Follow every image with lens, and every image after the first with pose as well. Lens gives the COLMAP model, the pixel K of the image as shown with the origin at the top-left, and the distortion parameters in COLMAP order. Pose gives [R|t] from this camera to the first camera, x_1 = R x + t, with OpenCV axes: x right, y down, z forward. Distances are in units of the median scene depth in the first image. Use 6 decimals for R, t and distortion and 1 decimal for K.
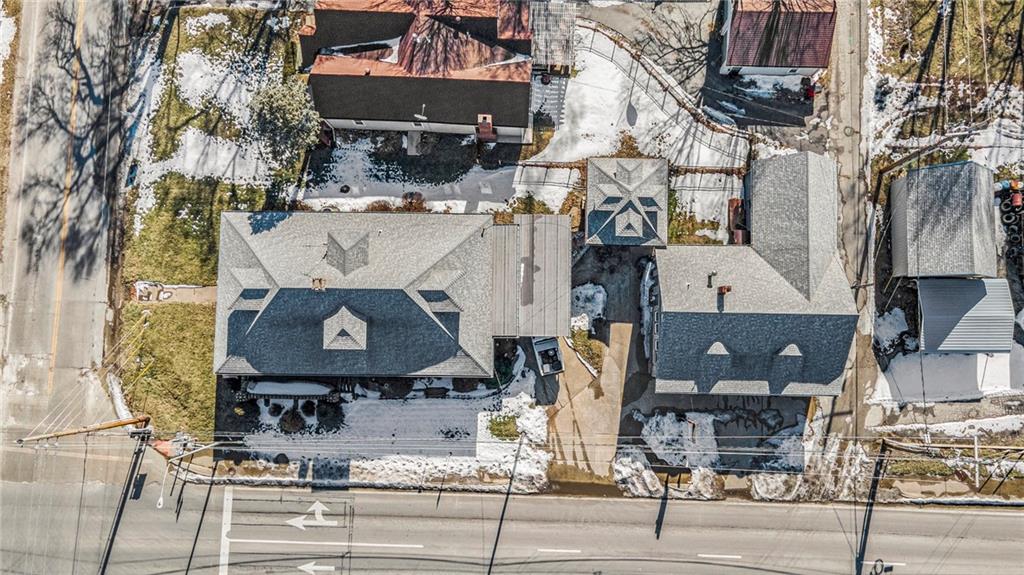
lens RADIAL K [[745.8, 0, 517.4], [0, 745.8, 288.1], [0, 0, 1]] dist [0.011606, 0.061222]
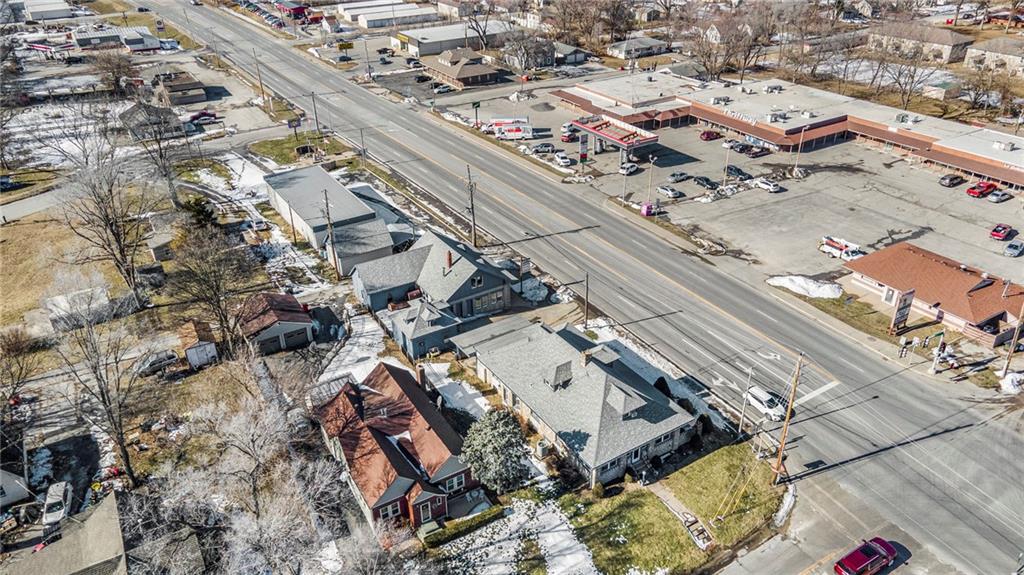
lens RADIAL K [[745.8, 0, 517.4], [0, 745.8, 288.1], [0, 0, 1]] dist [0.011606, 0.061222]
pose [[-0.548675, -0.391580, 0.738661, -1.029885], [0.834394, -0.201136, 0.513159, -0.704959], [-0.052371, 0.897892, 0.437090, 0.245981]]
